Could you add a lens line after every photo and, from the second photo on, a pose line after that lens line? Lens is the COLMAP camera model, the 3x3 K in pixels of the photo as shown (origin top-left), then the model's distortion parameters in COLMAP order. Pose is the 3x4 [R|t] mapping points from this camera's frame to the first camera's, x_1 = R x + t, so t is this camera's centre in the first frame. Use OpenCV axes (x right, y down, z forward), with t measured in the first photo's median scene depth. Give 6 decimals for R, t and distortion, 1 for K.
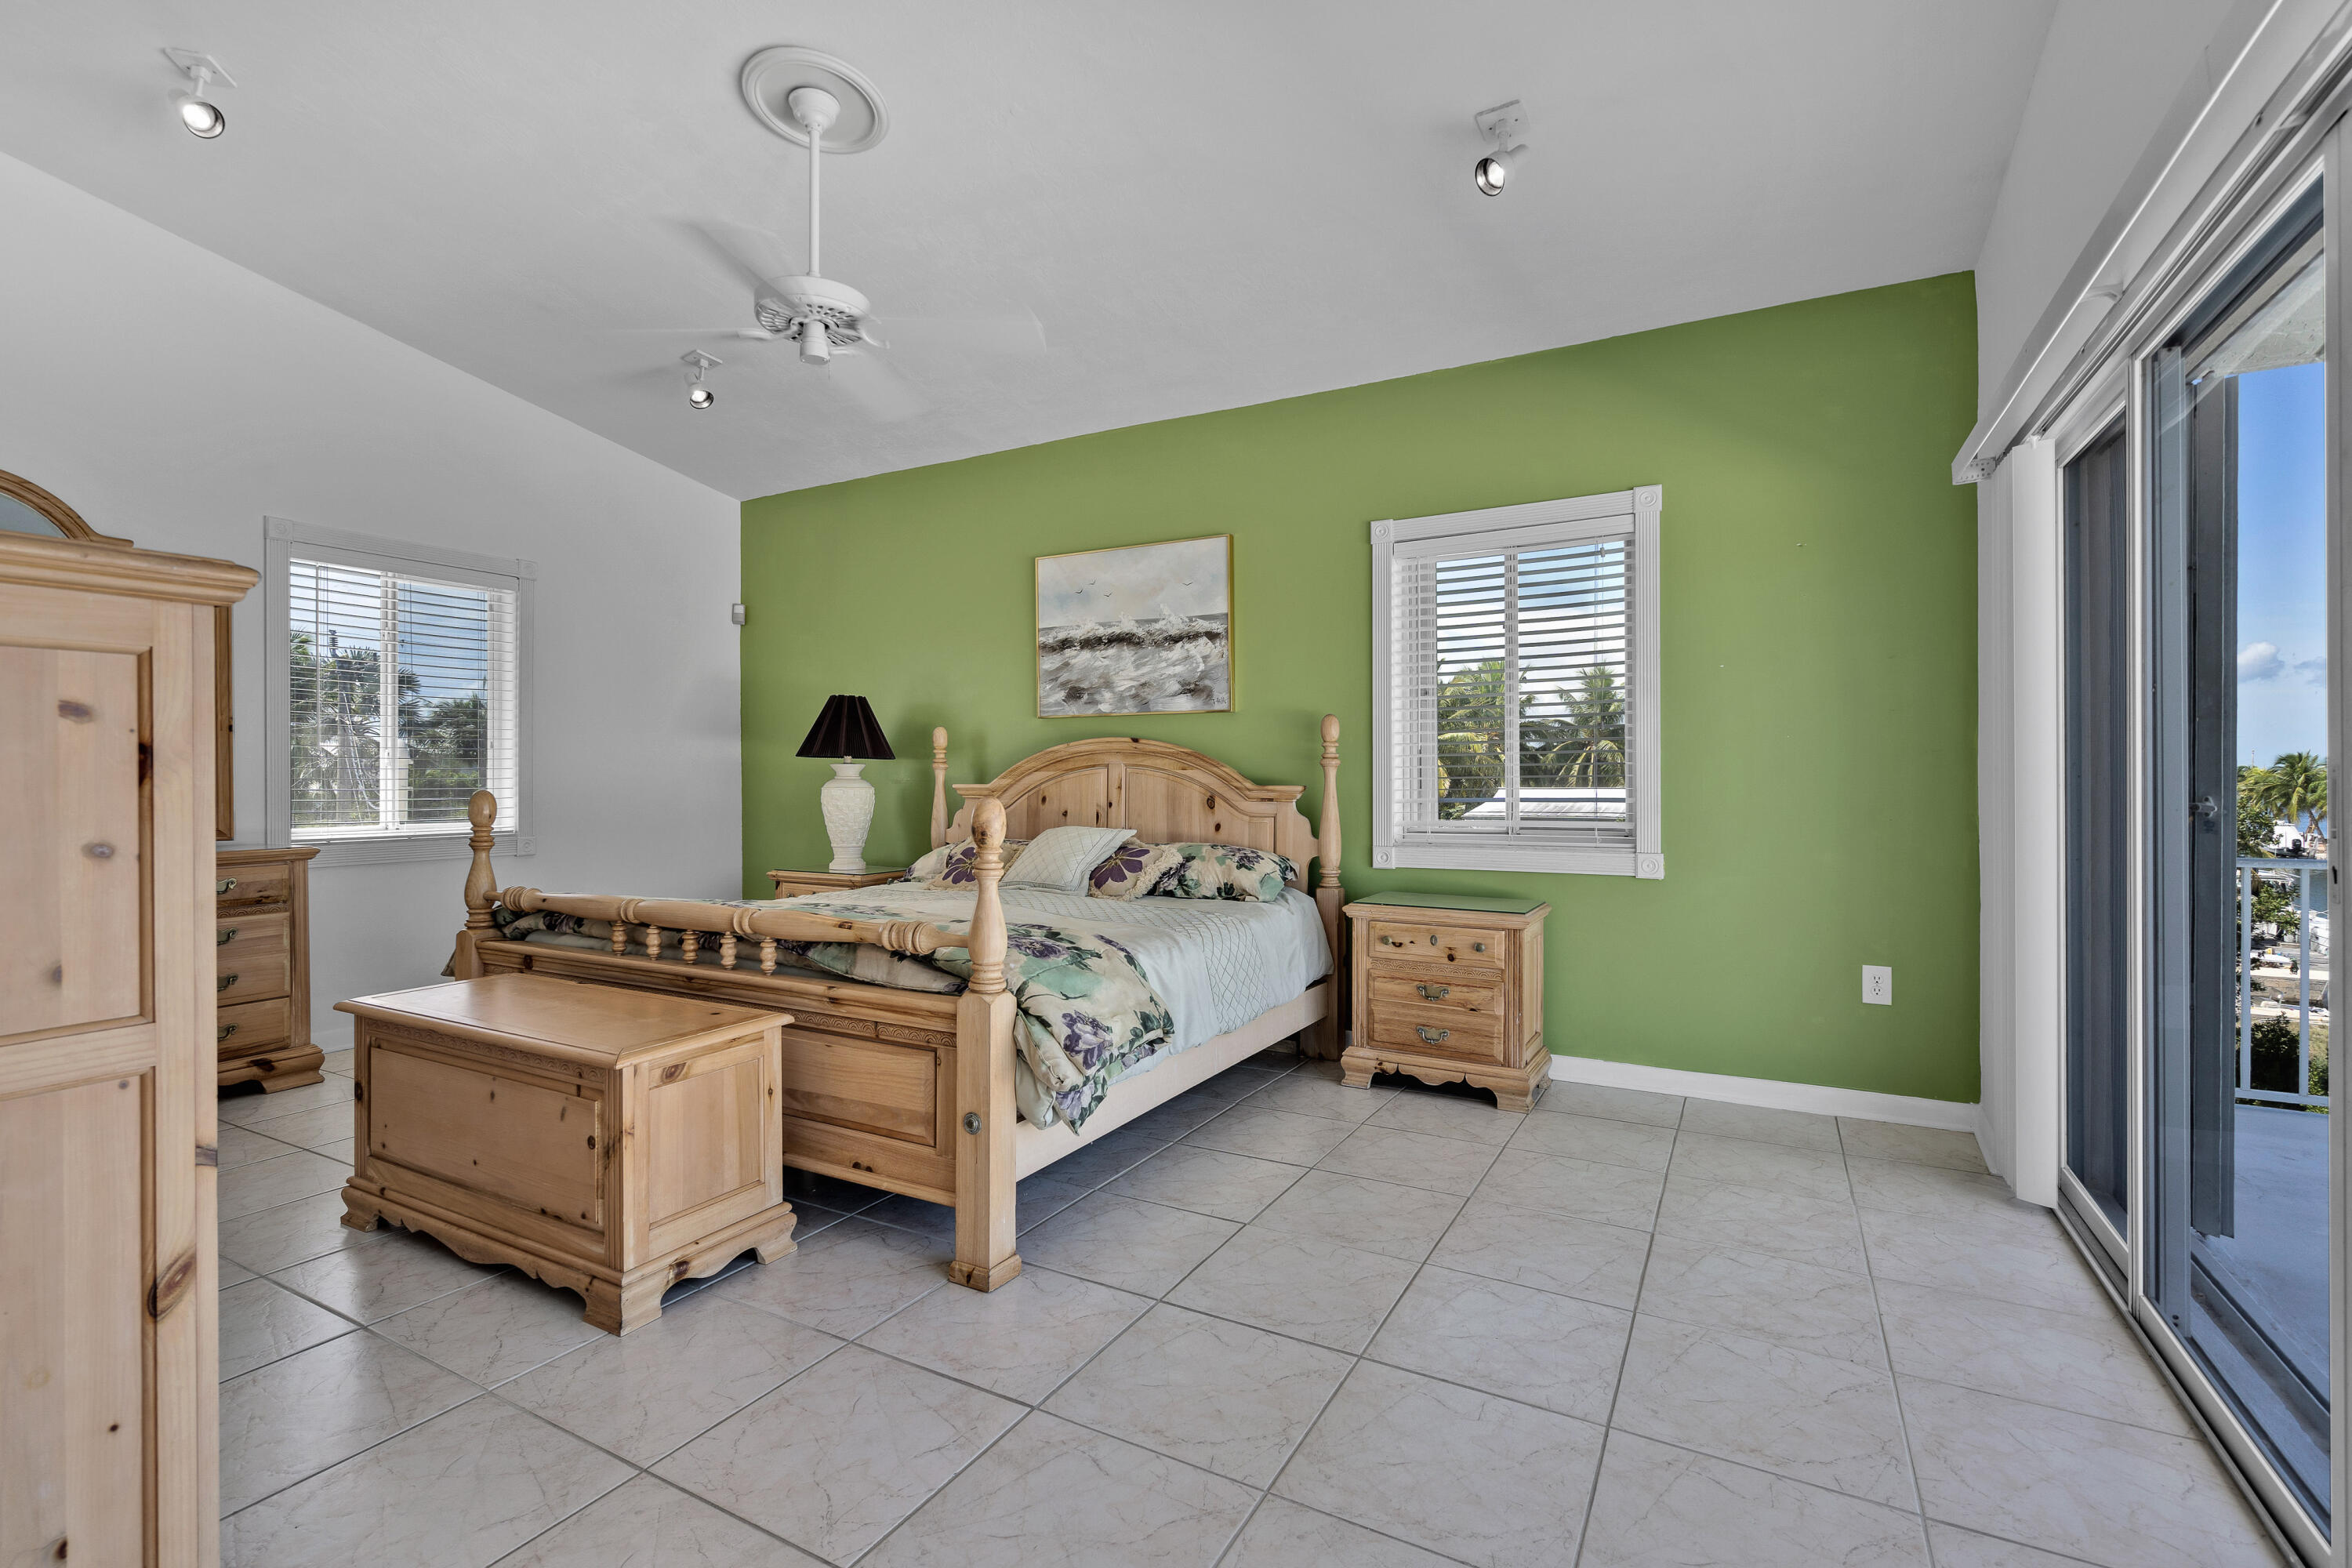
lens RADIAL K [[1079.8, 0, 1134.9], [0, 1079.8, 788.9], [0, 0, 1]] dist [0.003980, 0.001018]
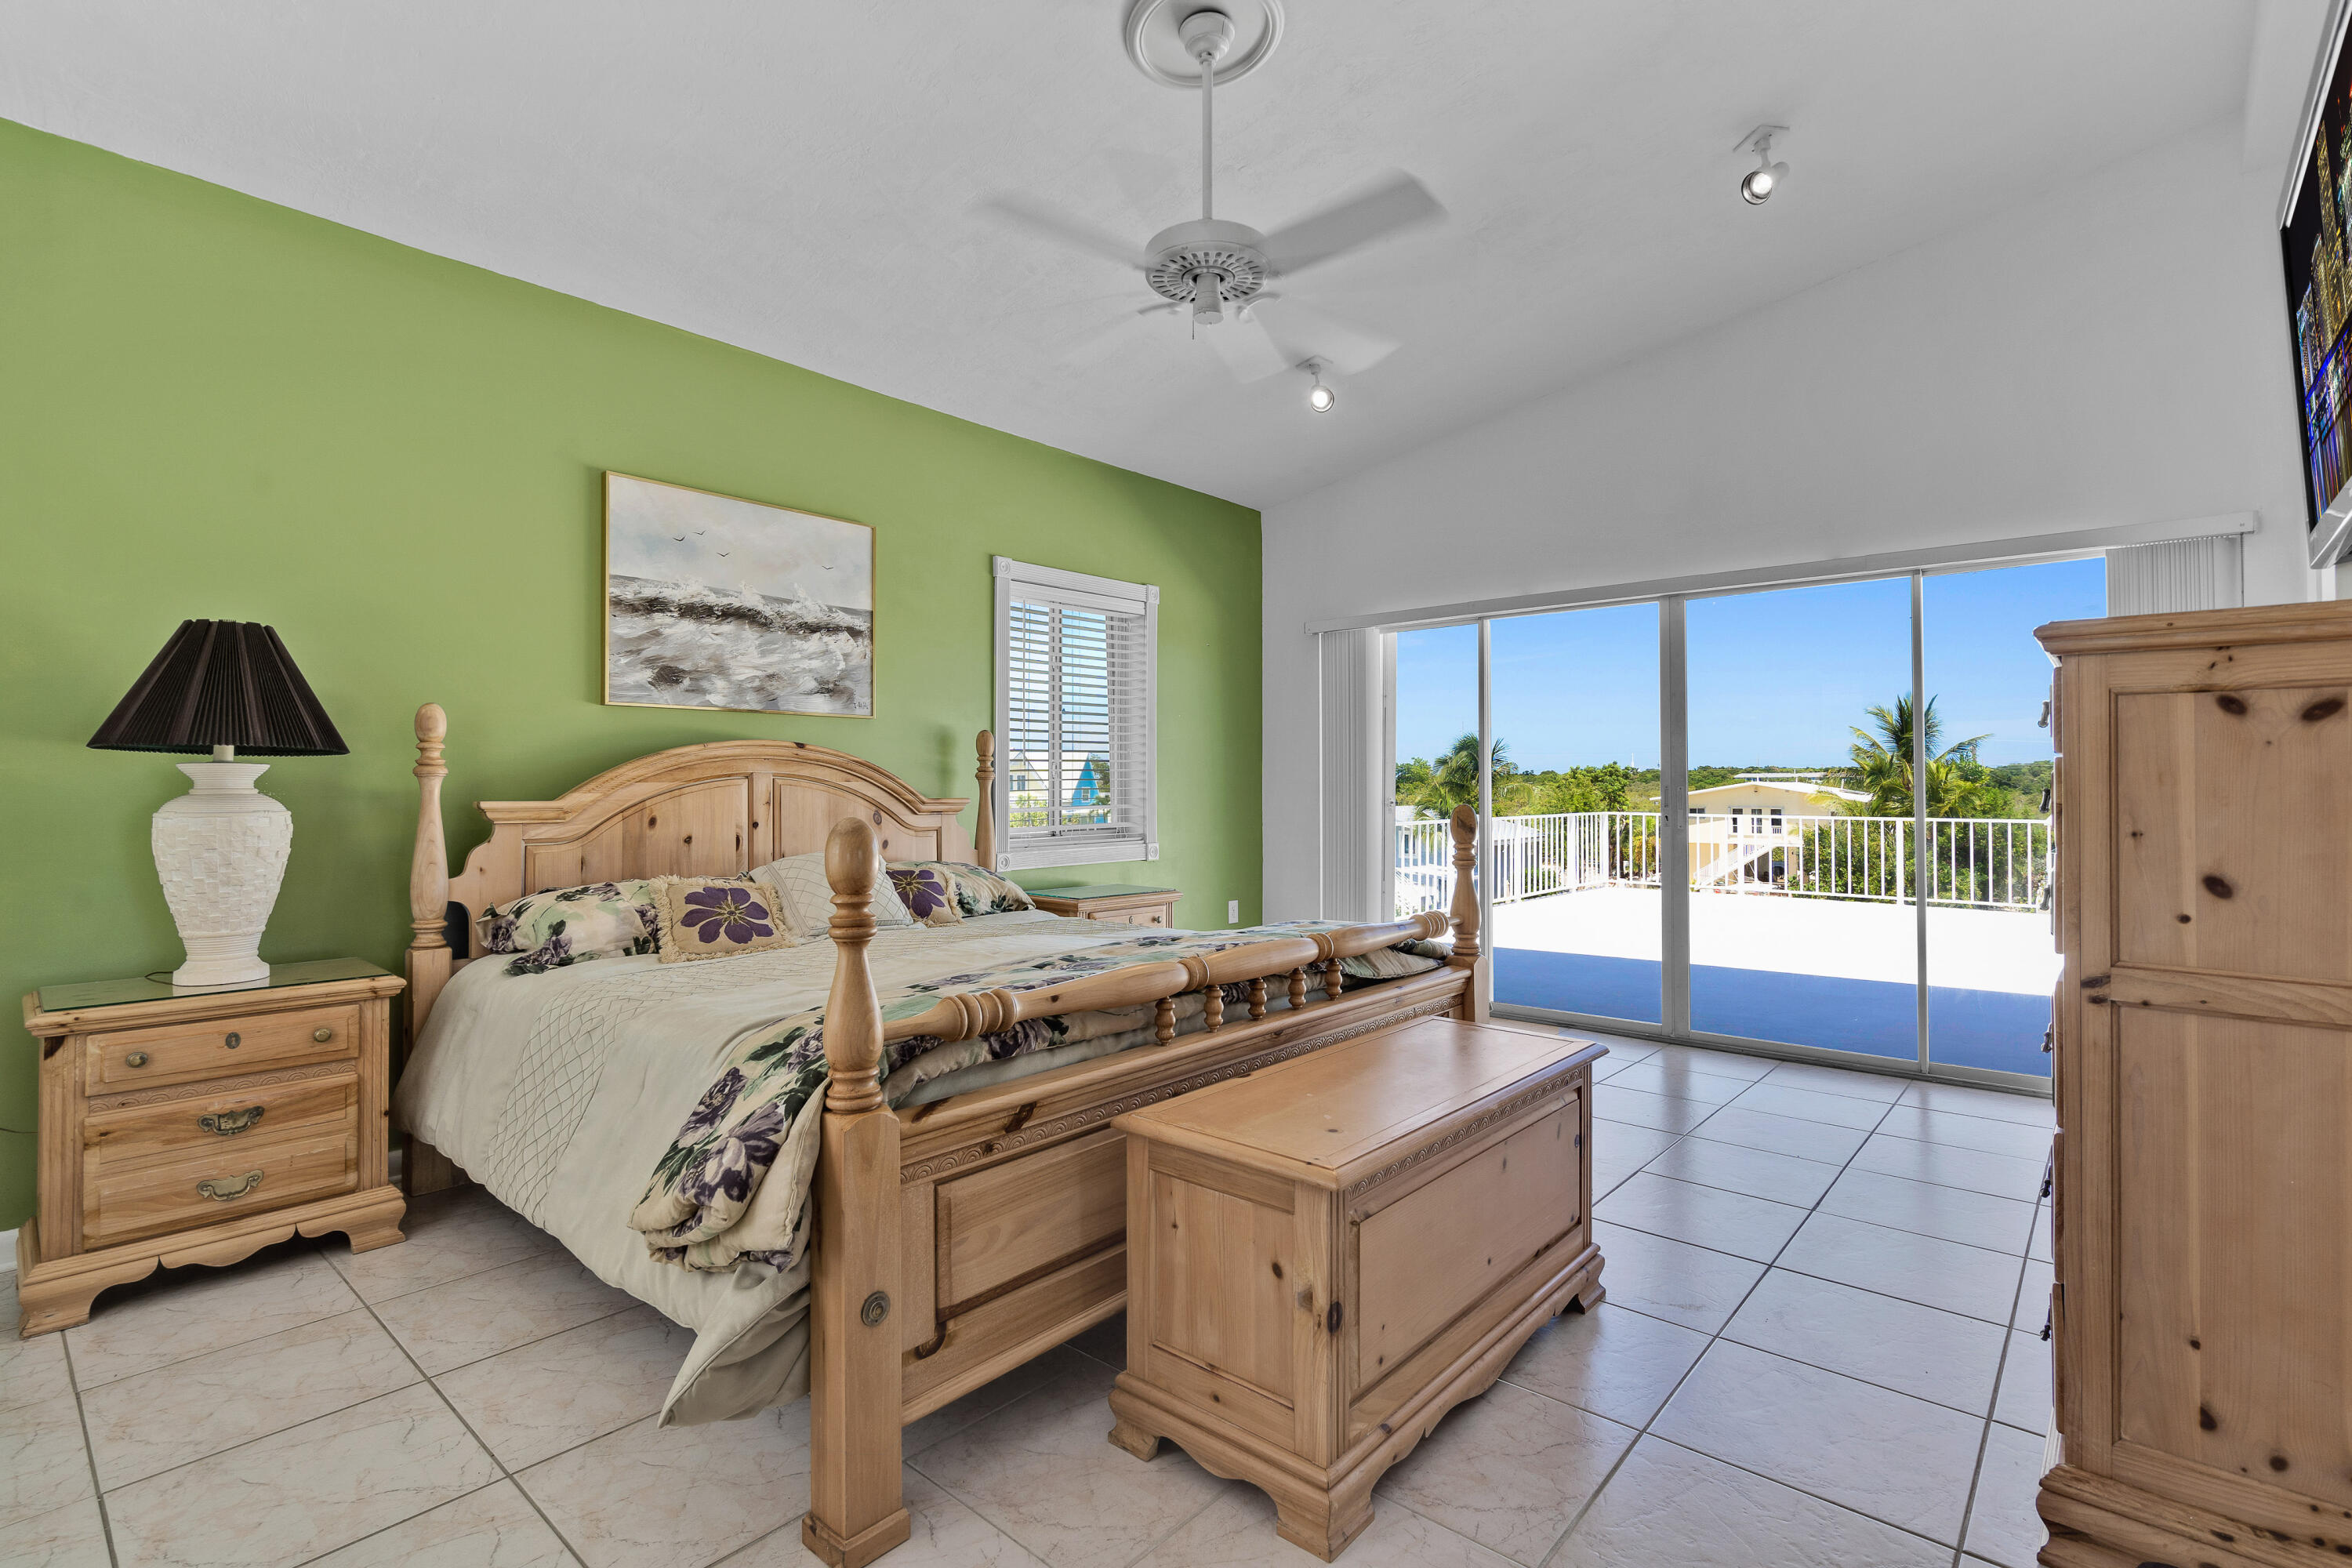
lens RADIAL K [[1079.8, 0, 1194.9], [0, 1079.8, 794.3], [0, 0, 1]] dist [0.003980, 0.001018]
pose [[0.198138, -0.007020, 0.980149, -0.727237], [0.012641, 0.999909, 0.004606, -0.007397], [-0.980093, 0.011478, 0.198209, 0.526666]]
